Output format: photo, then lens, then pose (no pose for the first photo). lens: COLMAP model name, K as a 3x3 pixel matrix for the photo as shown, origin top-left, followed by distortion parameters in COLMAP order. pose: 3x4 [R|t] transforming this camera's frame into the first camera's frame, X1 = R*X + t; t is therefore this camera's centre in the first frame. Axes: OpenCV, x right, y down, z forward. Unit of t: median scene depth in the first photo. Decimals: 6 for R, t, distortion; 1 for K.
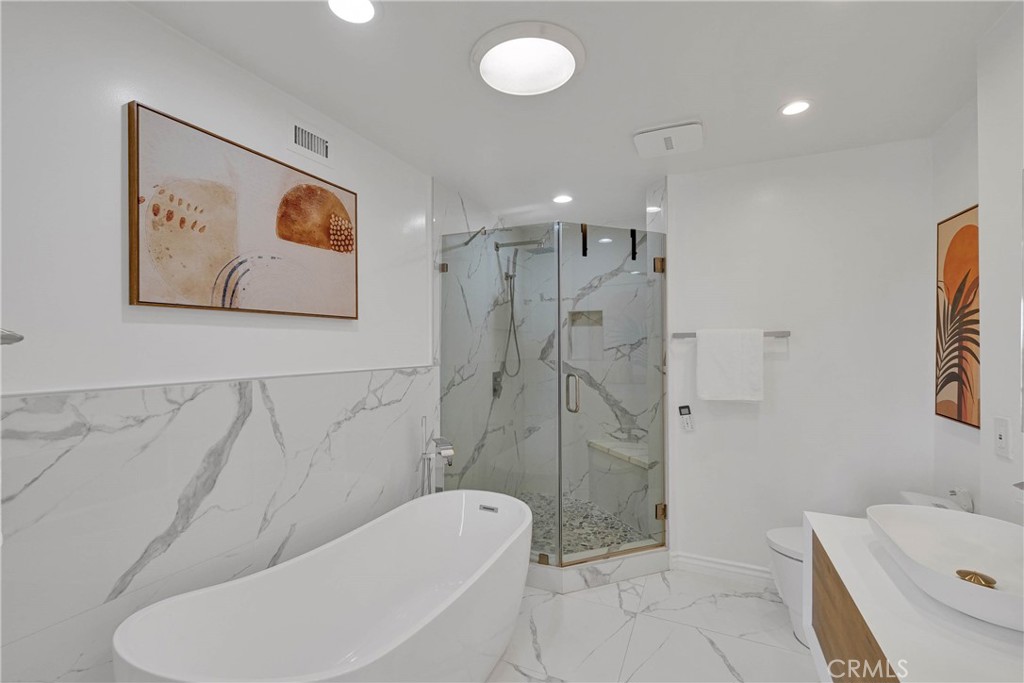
lens RADIAL K [[448.8, 0, 496.4], [0, 448.8, 345.1], [0, 0, 1]] dist [-0.010354, -0.000170]
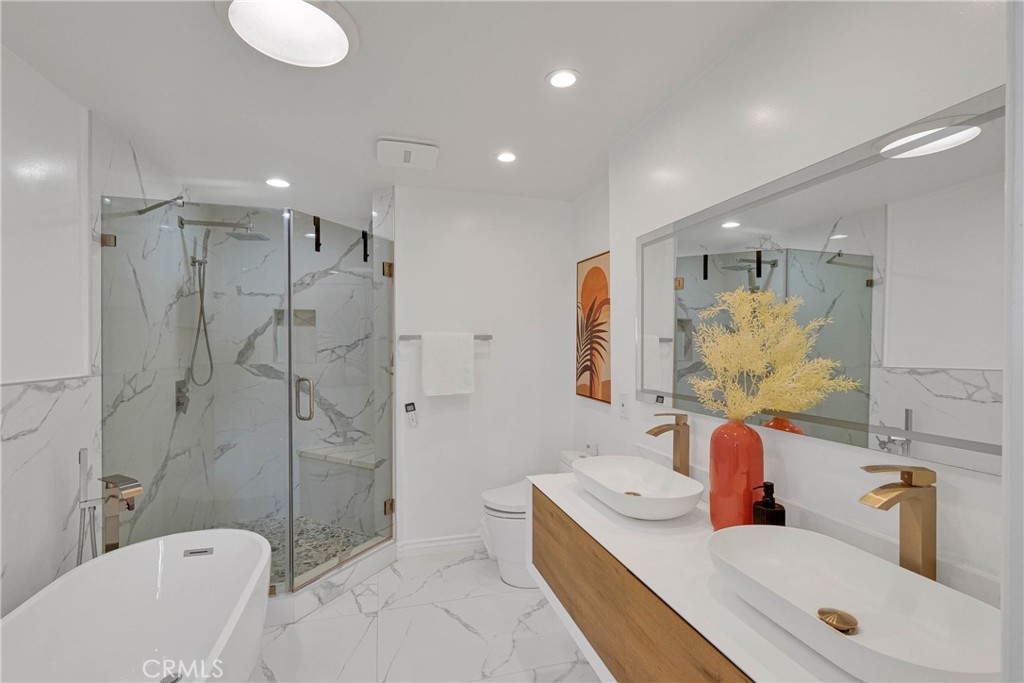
lens RADIAL K [[448.8, 0, 503.4], [0, 448.8, 345.0], [0, 0, 1]] dist [-0.010354, -0.000170]
pose [[0.753415, 0.001156, 0.657544, -0.117601], [0.001075, 0.999995, -0.002990, -0.000175], [-0.657544, 0.002960, 0.753410, 0.041623]]
